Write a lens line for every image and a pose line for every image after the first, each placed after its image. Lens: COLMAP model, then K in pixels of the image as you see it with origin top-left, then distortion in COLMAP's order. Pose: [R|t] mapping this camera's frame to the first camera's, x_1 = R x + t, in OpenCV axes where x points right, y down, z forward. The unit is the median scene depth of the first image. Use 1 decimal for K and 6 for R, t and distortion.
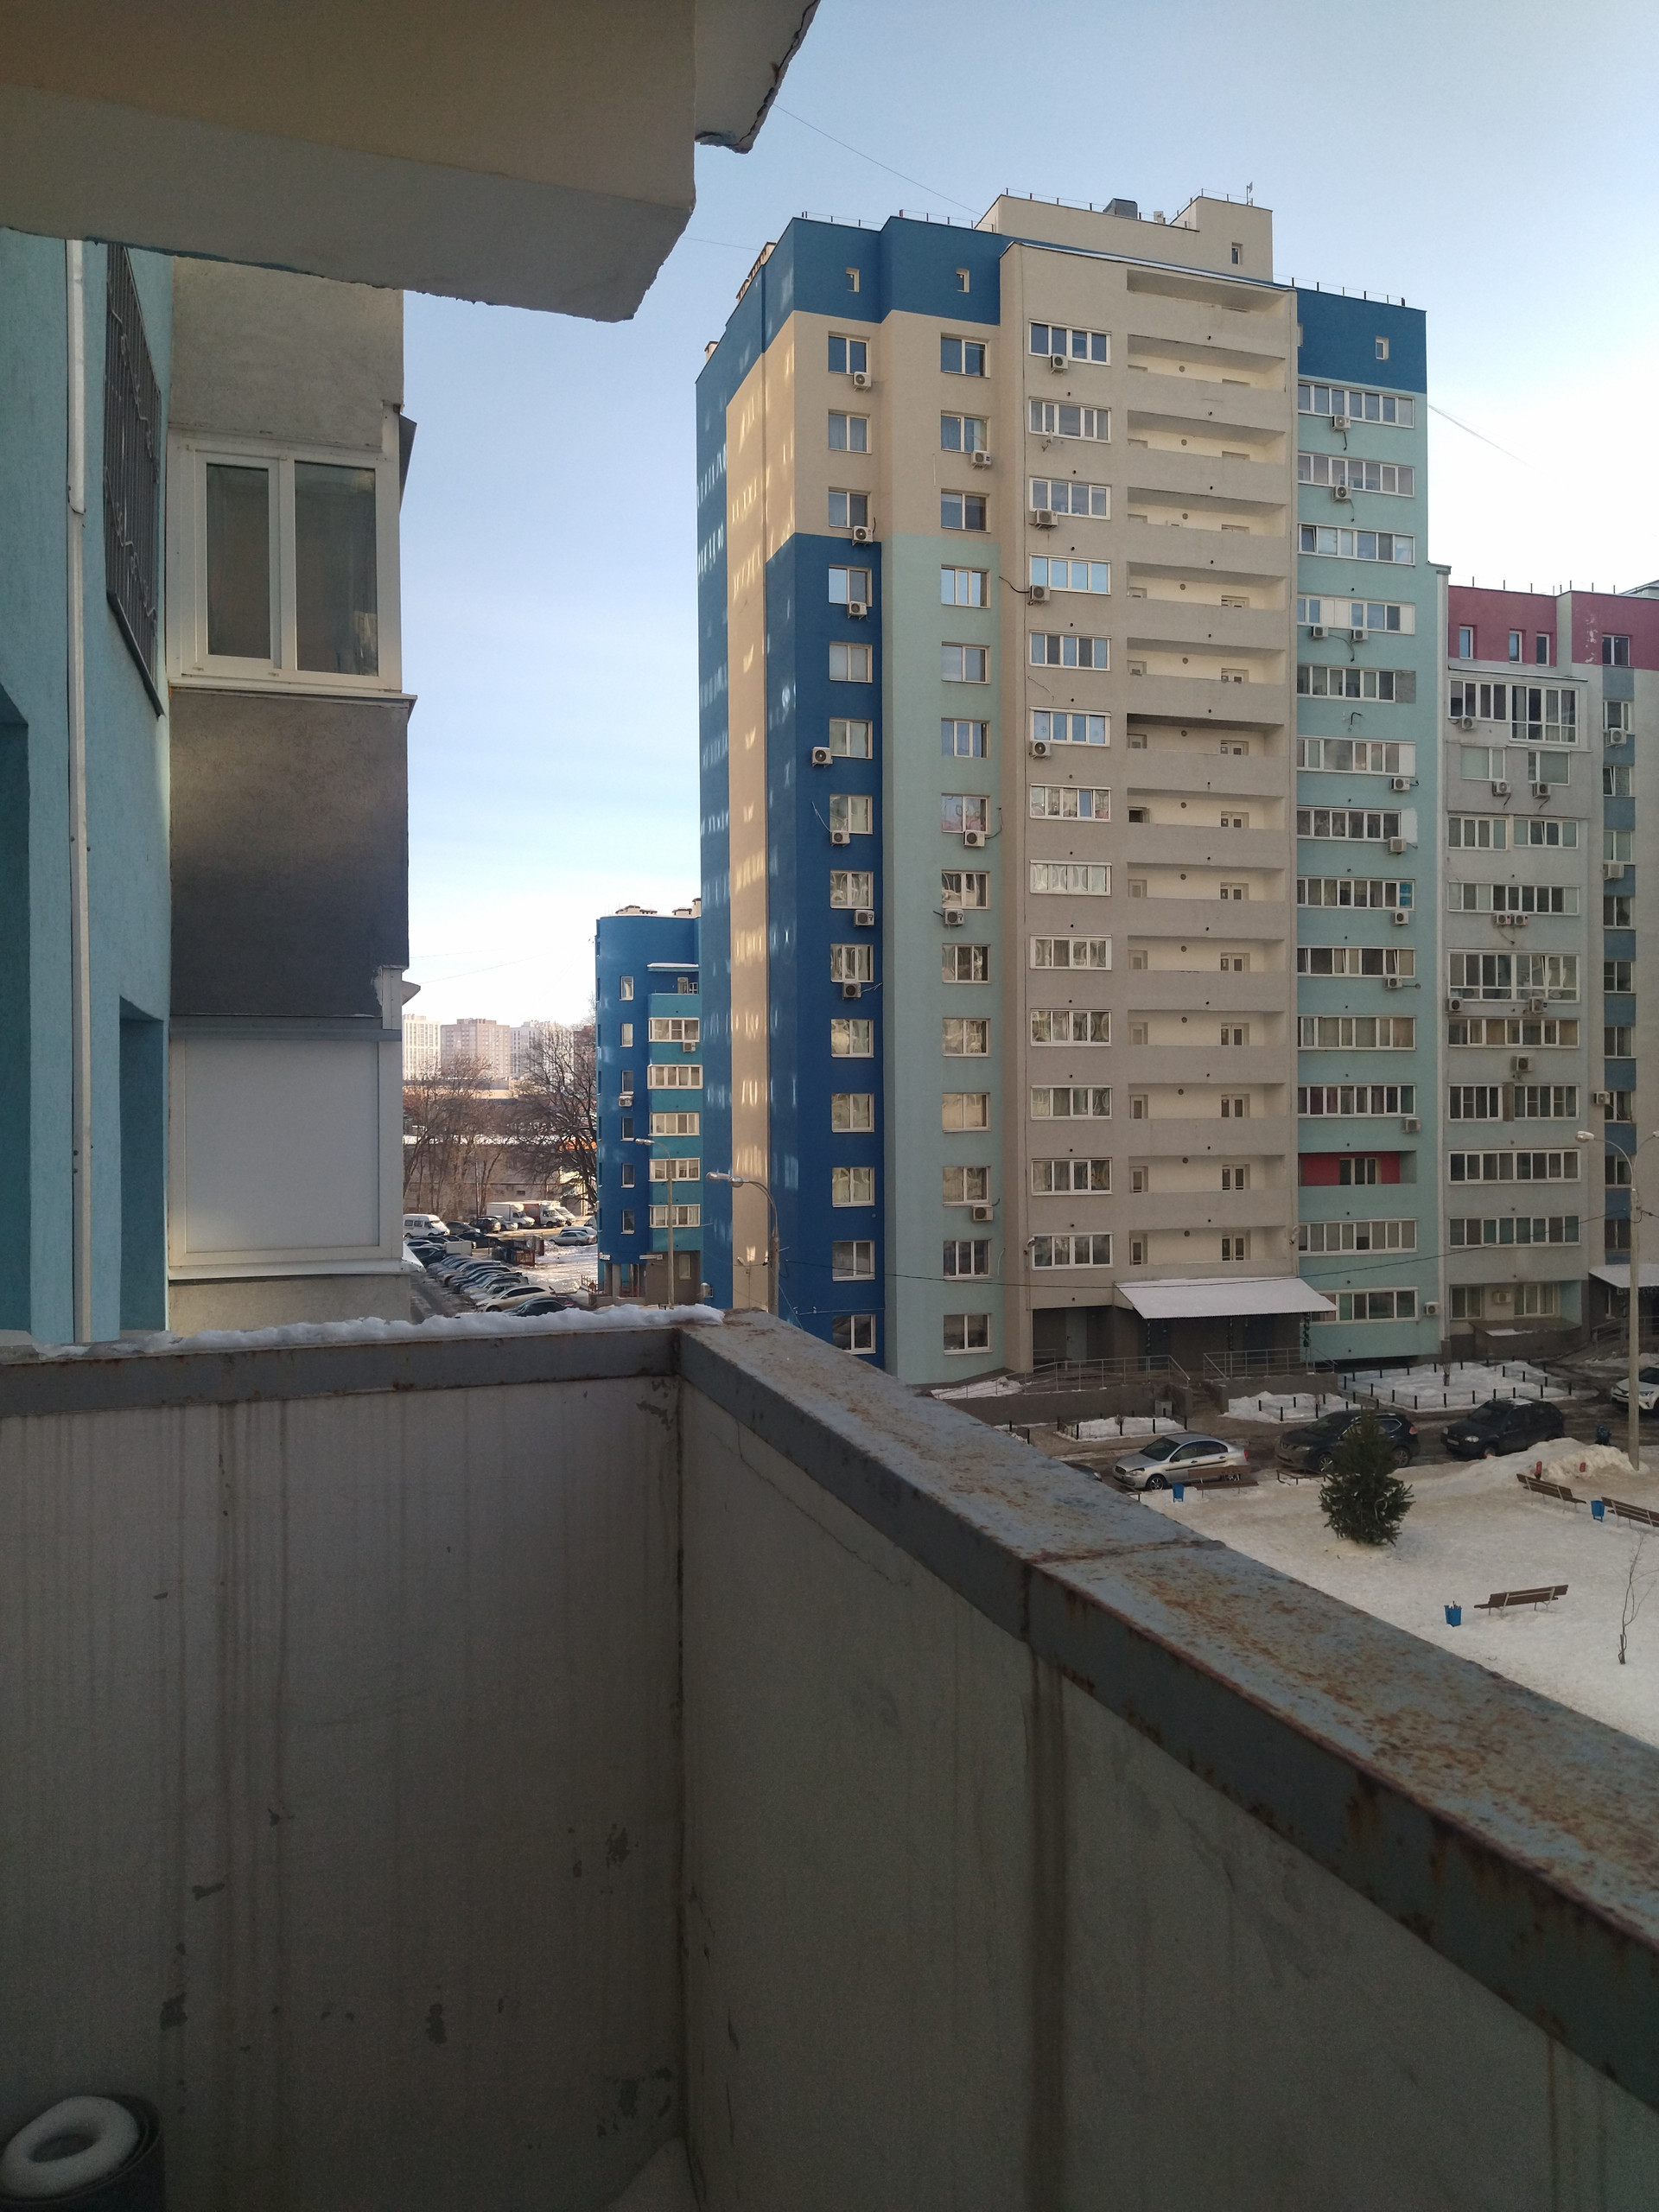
lens RADIAL K [[1656.8, 0, 840.5], [0, 1656.8, 1108.4], [0, 0, 1]] dist [0.108088, -0.192843]
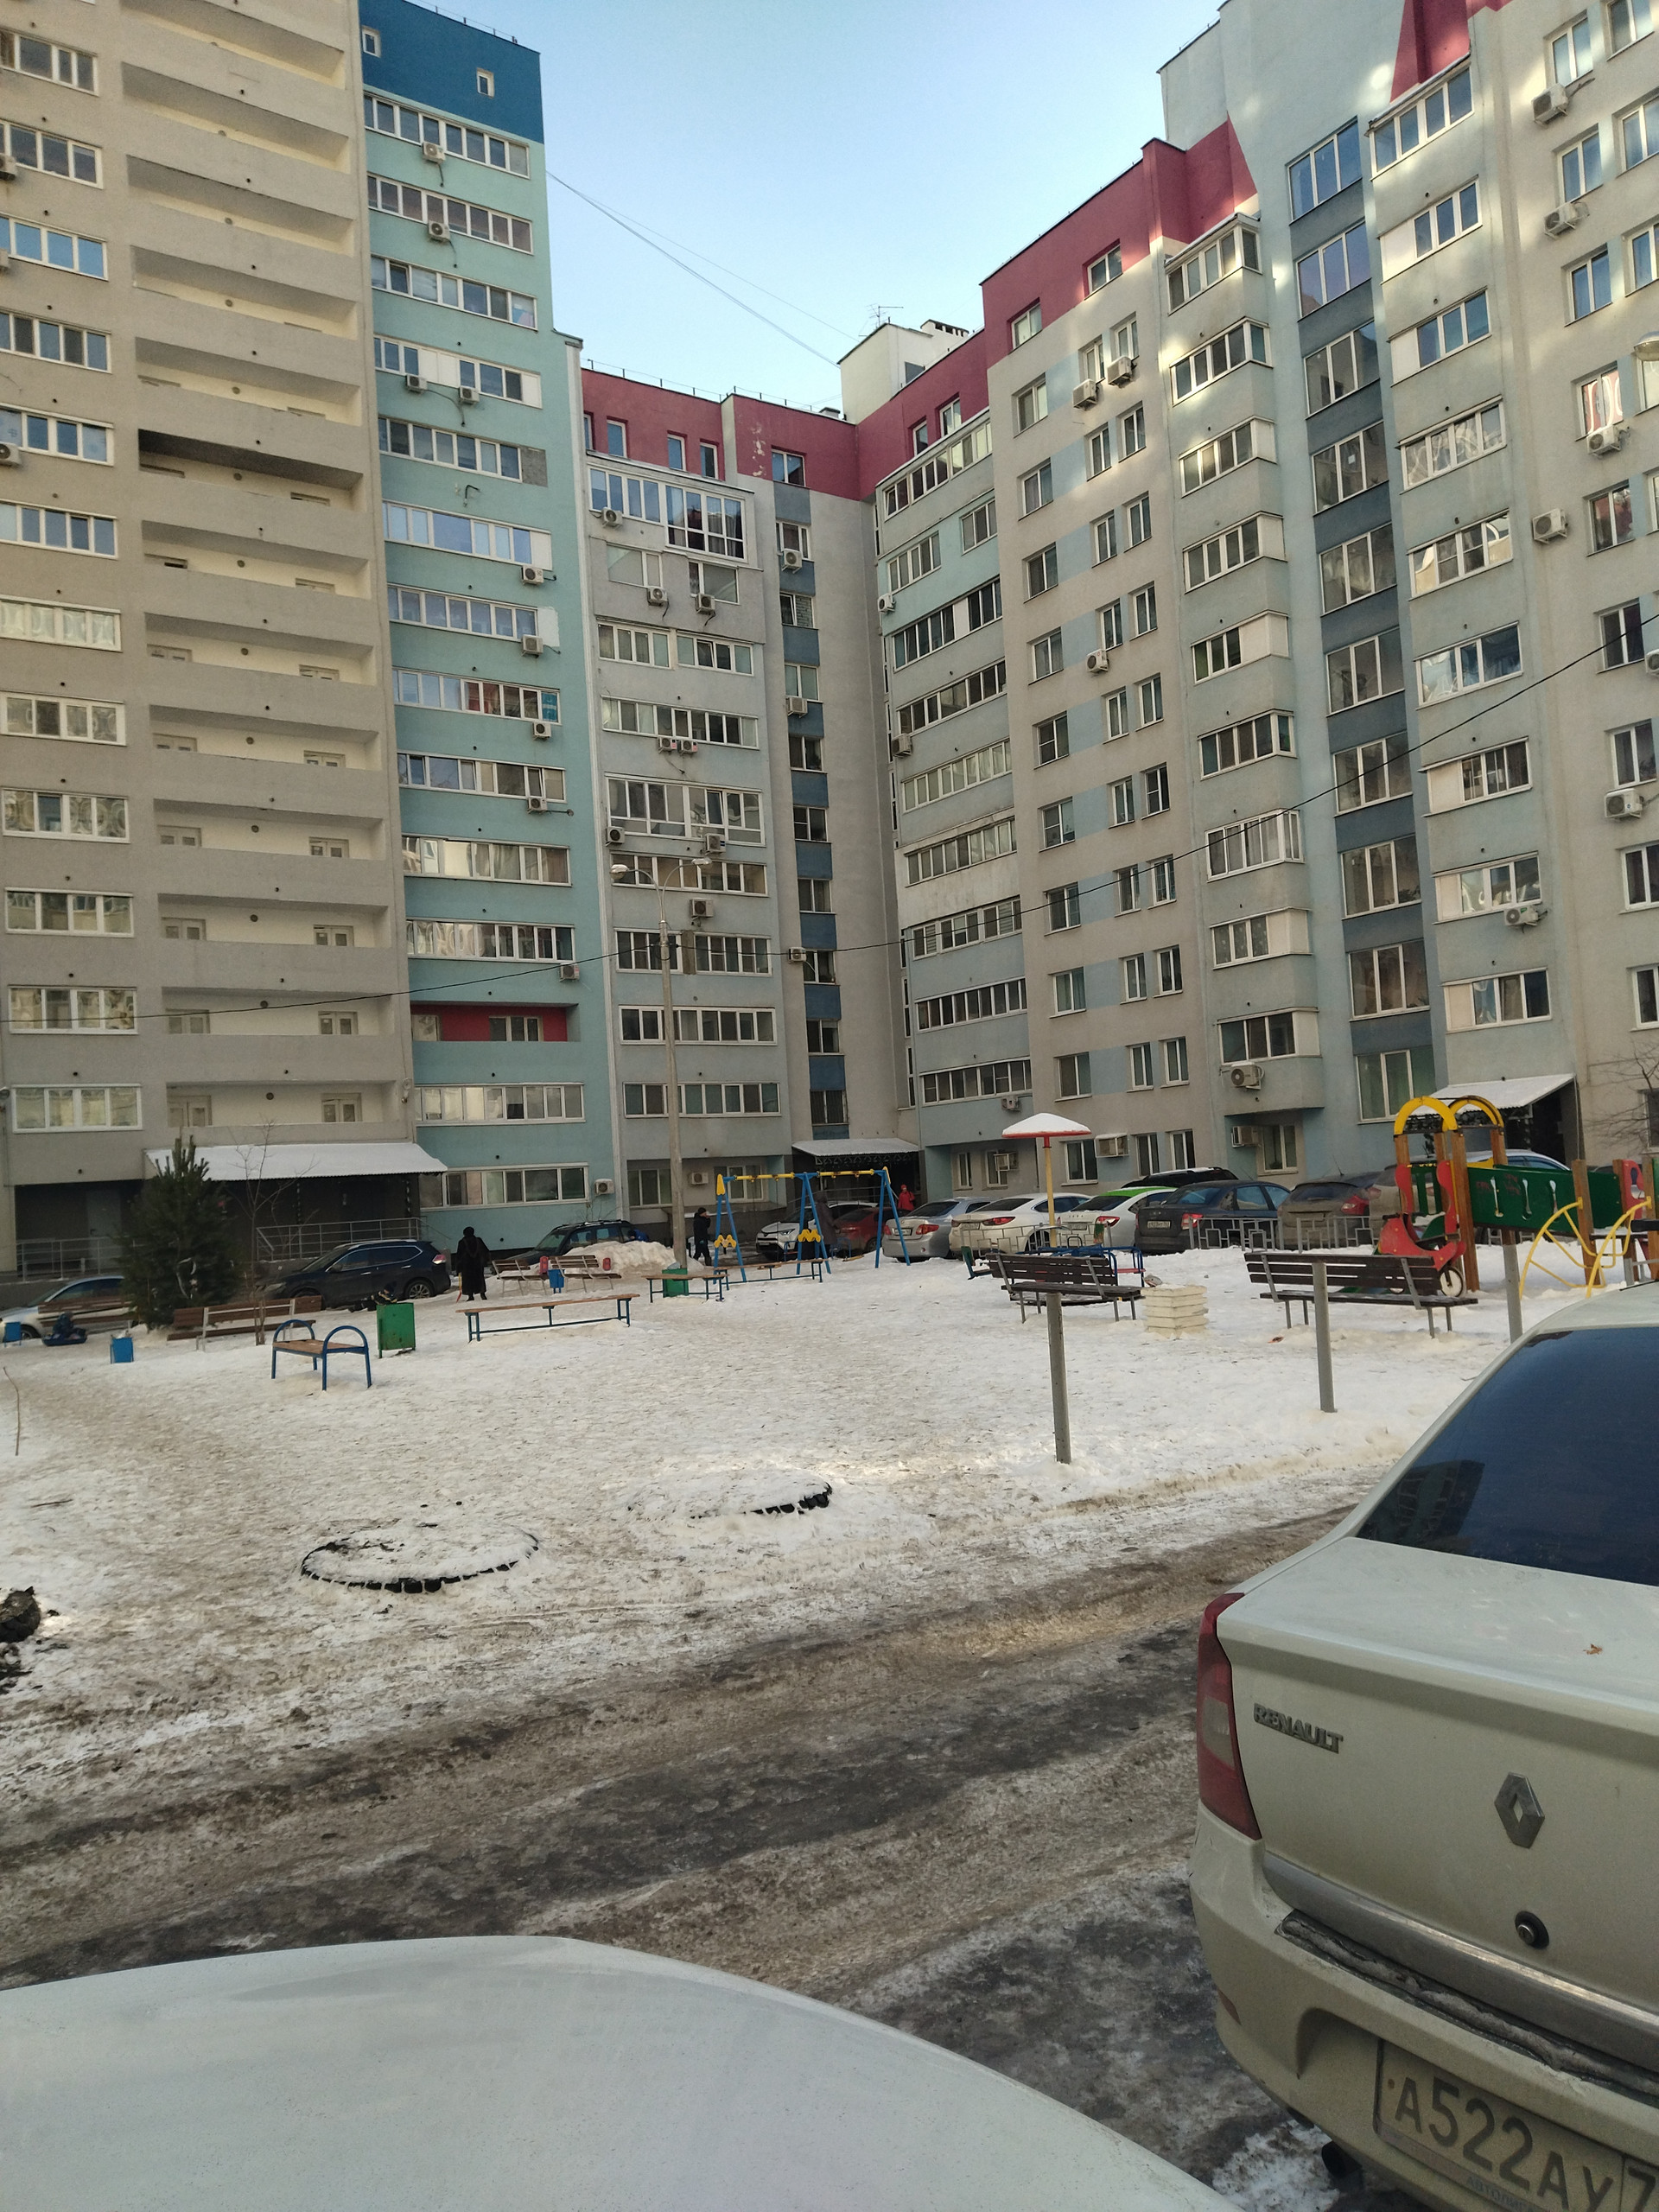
lens RADIAL K [[1656.8, 0, 840.5], [0, 1656.8, 1108.4], [0, 0, 1]] dist [0.108088, -0.192843]
pose [[0.962105, -0.032666, 0.270715, 0.243026], [0.052112, 0.996527, -0.064955, 0.142285], [-0.267653, 0.076601, 0.960466, 0.152250]]
